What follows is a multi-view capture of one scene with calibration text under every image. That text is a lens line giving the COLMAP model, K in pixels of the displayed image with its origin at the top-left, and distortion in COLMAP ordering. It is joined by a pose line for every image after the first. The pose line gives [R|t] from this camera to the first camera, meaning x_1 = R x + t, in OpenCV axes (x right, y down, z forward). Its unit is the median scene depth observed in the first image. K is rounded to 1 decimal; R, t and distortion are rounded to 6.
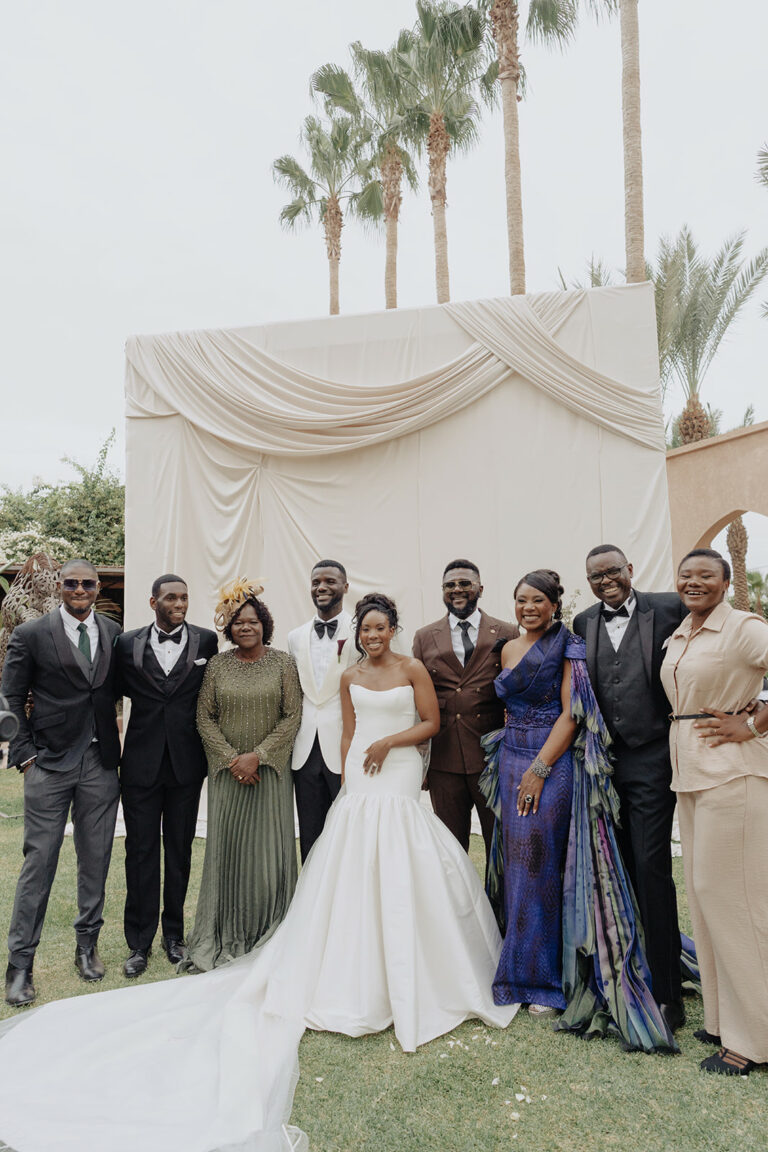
lens RADIAL K [[750.0, 0, 384.1], [0, 750.0, 574.0], [0, 0, 1]] dist [-0.010900, 0.008601]
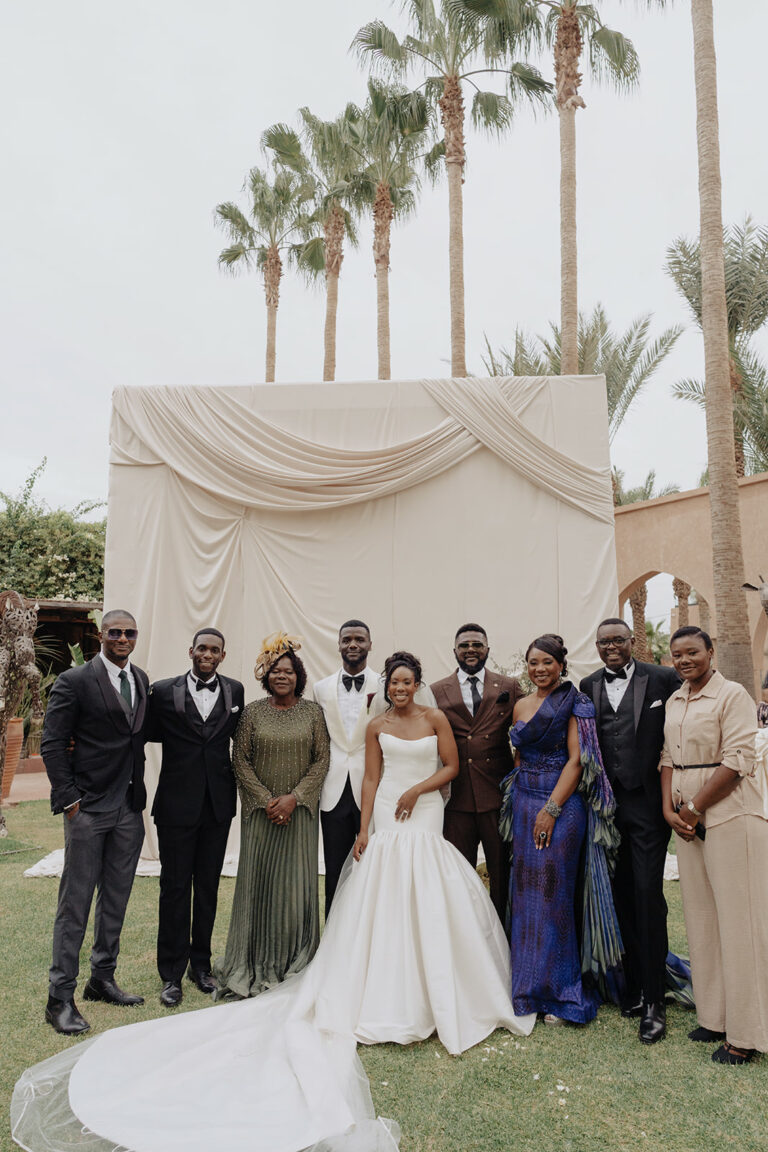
lens RADIAL K [[750.0, 0, 384.8], [0, 750.0, 574.4], [0, 0, 1]] dist [-0.010900, 0.008601]
pose [[0.990904, 0.040135, 0.128444, -0.173393], [-0.033665, 0.998072, -0.052151, -0.028174], [-0.130289, 0.047353, 0.990345, -0.112703]]
